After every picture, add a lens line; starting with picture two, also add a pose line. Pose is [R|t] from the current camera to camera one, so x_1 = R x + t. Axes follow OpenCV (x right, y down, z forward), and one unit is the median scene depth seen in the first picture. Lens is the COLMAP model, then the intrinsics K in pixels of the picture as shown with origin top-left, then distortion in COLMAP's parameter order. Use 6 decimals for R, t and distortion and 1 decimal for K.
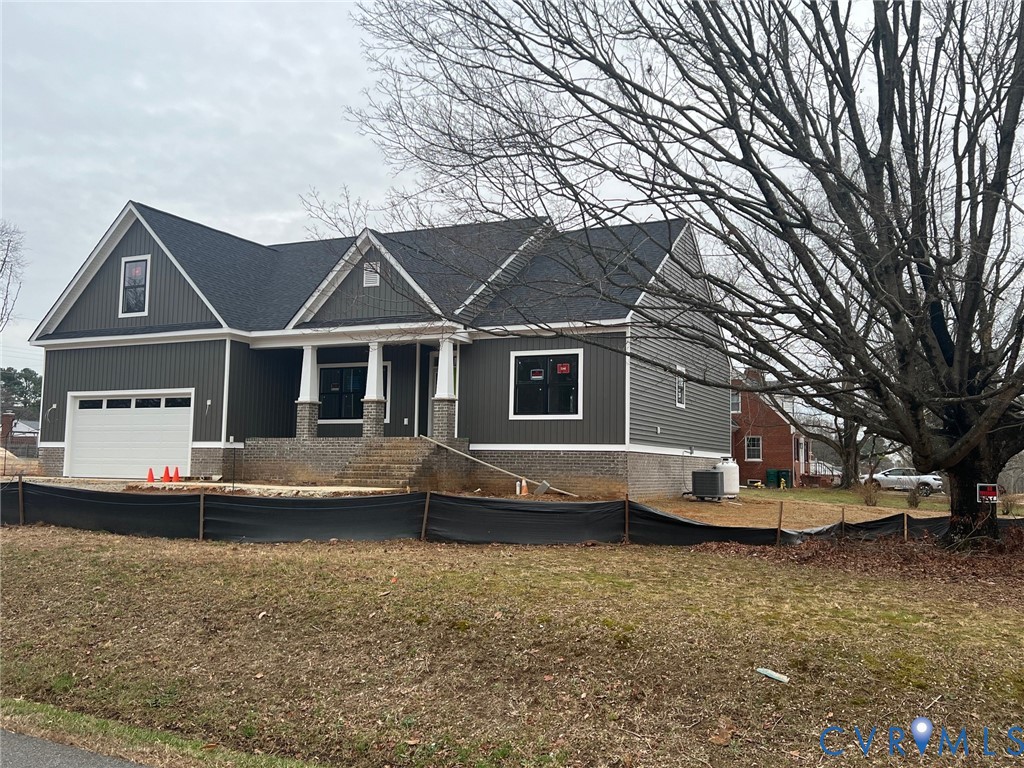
lens RADIAL K [[853.4, 0, 512.0], [0, 853.4, 384.0], [0, 0, 1]] dist [-0.002180, -0.005693]
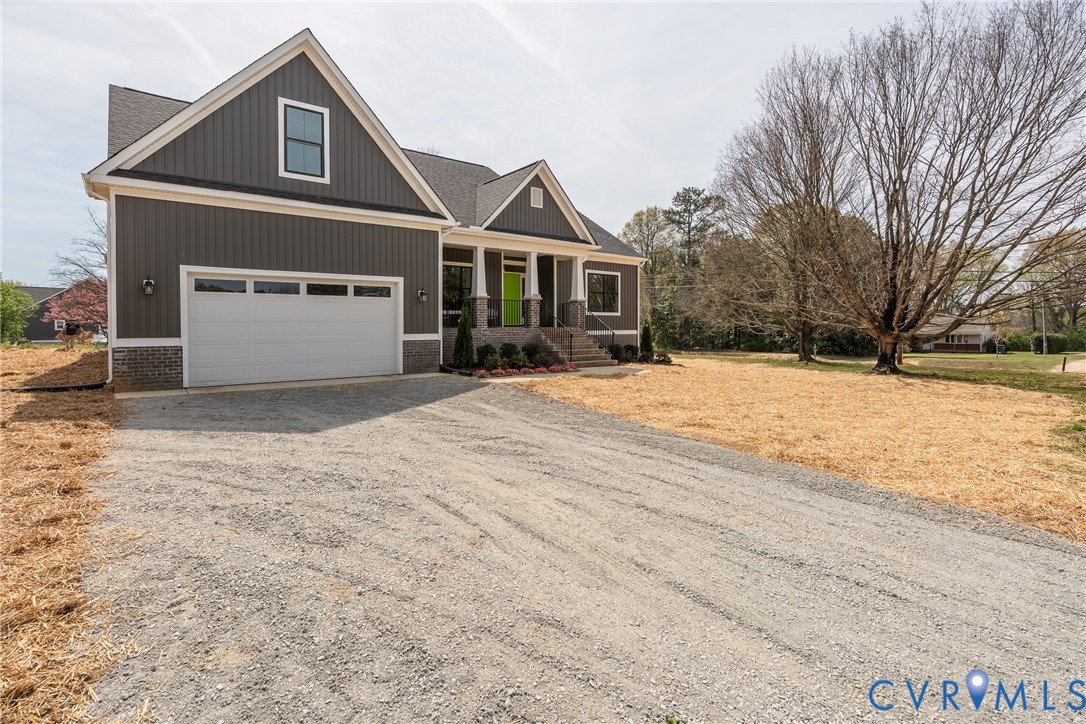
lens RADIAL K [[531.2, 0, 495.2], [0, 531.2, 334.4], [0, 0, 1]] dist [-0.002014, -0.000074]
pose [[0.504662, -0.027990, 0.862863, -0.843719], [-0.070086, 0.994847, 0.073263, 0.017175], [-0.860468, -0.097447, 0.500099, 0.623145]]
